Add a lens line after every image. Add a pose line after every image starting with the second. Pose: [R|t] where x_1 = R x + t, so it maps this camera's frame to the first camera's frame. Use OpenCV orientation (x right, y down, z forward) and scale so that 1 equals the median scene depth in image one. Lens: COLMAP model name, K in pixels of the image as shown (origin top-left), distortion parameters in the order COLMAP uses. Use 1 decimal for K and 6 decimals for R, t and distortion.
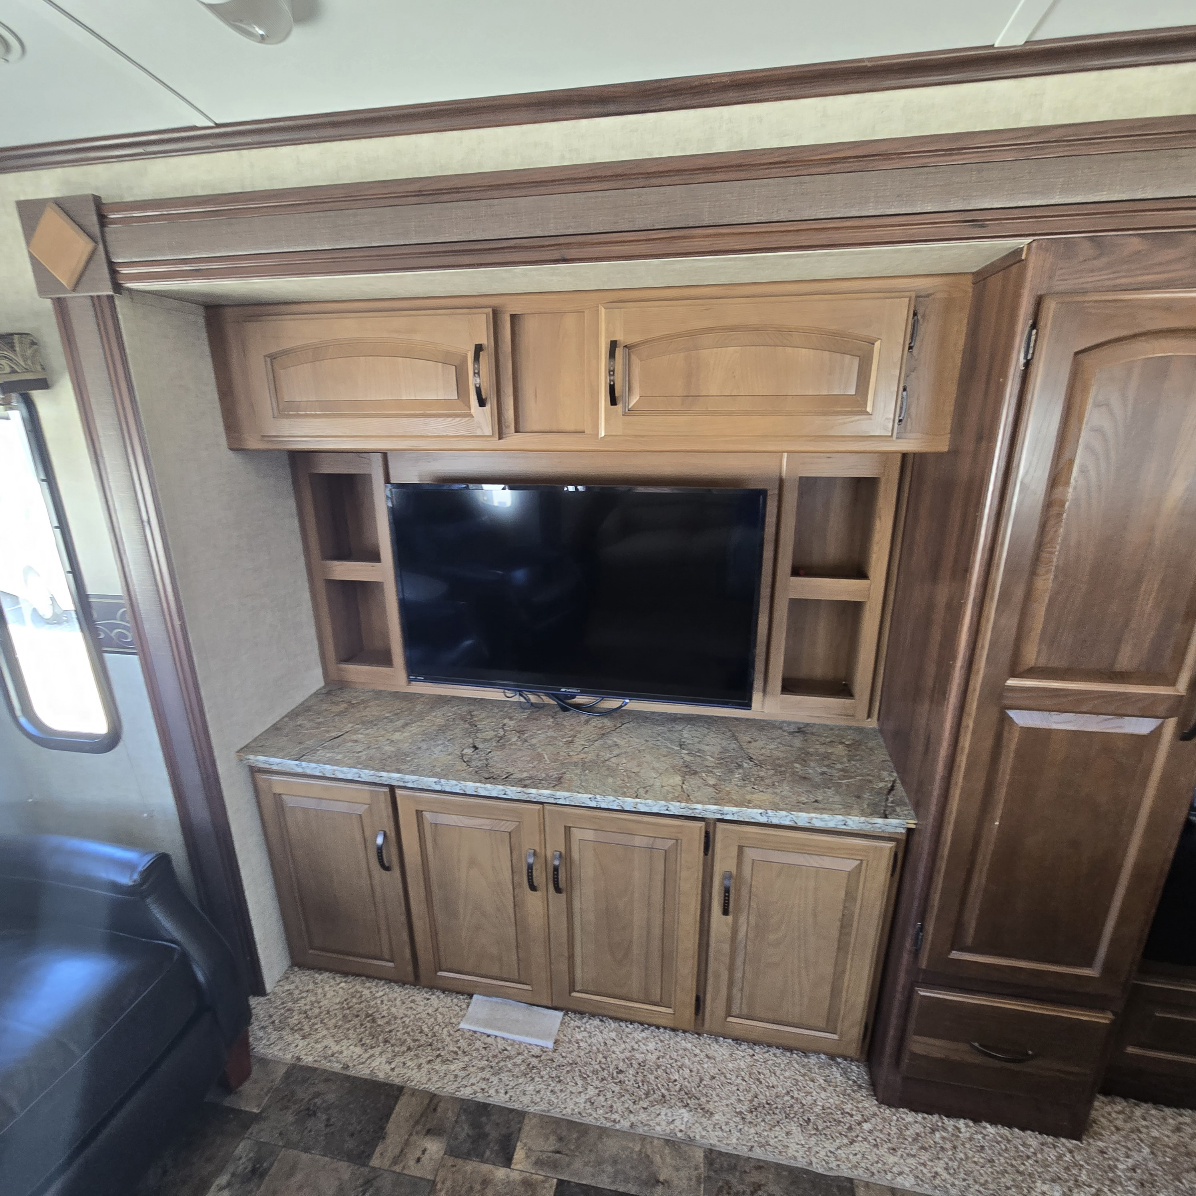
lens RADIAL K [[660.6, 0, 594.5], [0, 660.6, 607.8], [0, 0, 1]] dist [-0.005192, 0.003397]
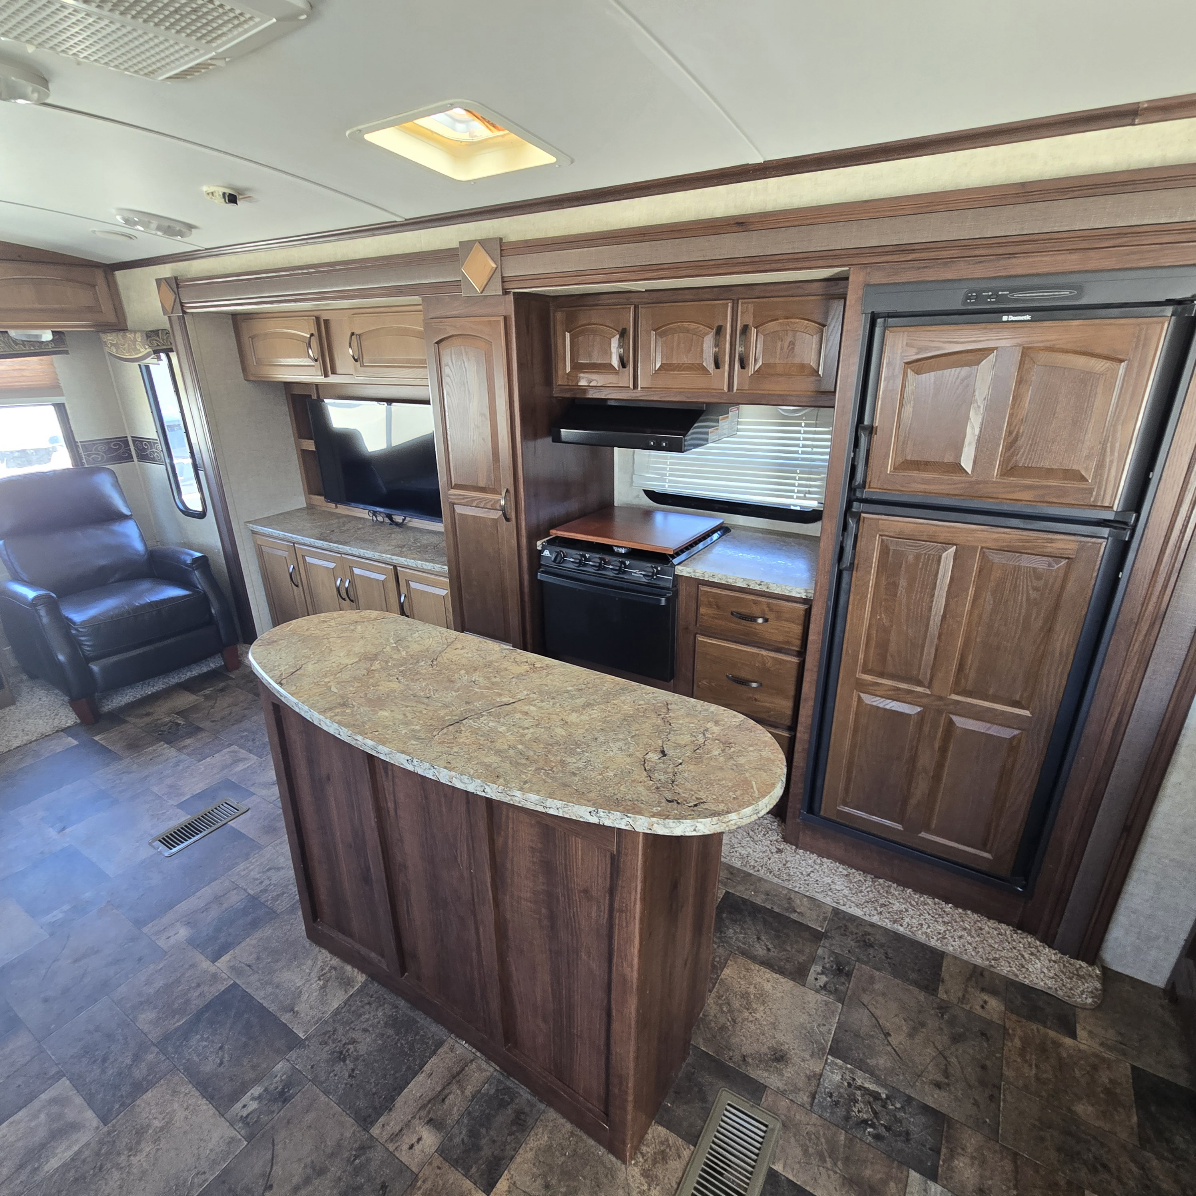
lens RADIAL K [[654.3, 0, 591.0], [0, 654.3, 609.6], [0, 0, 1]] dist [-0.004942, 0.003580]
pose [[0.932188, 0.141101, -0.333342, 1.433701], [-0.116867, 0.988898, 0.091777, 0.193084], [0.342591, -0.046597, 0.938328, -0.722246]]
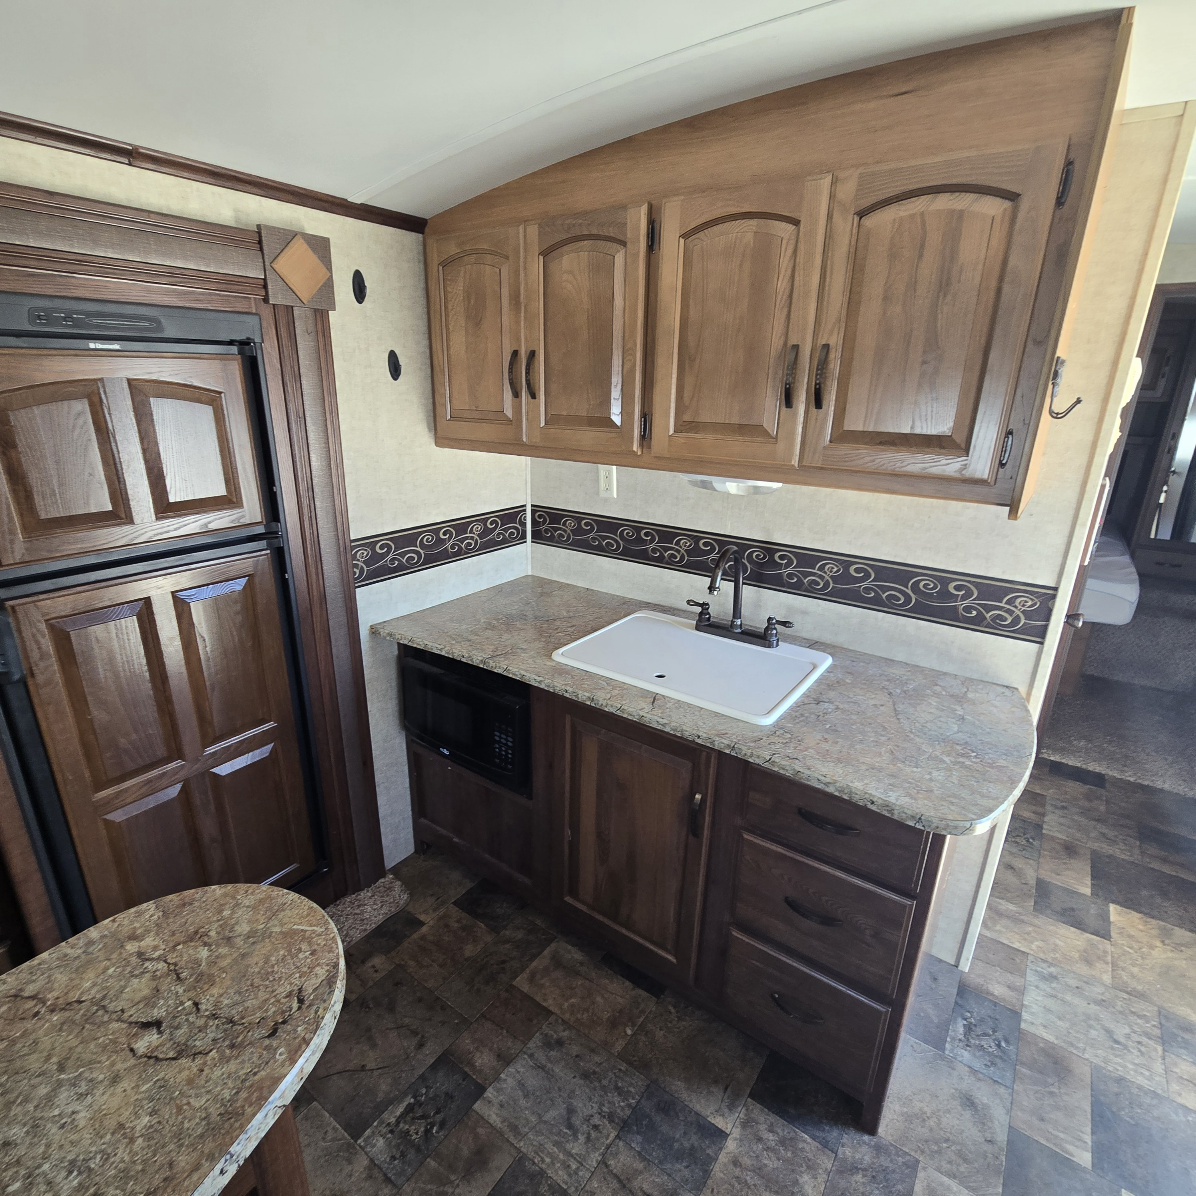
lens RADIAL K [[657.4, 0, 591.6], [0, 657.4, 609.1], [0, 0, 1]] dist [-0.006637, 0.003663]
pose [[0.413587, -0.272090, 0.868857, 1.059640], [0.261266, 0.949634, 0.173021, 0.135246], [-0.872173, 0.155444, 0.463844, -0.505084]]
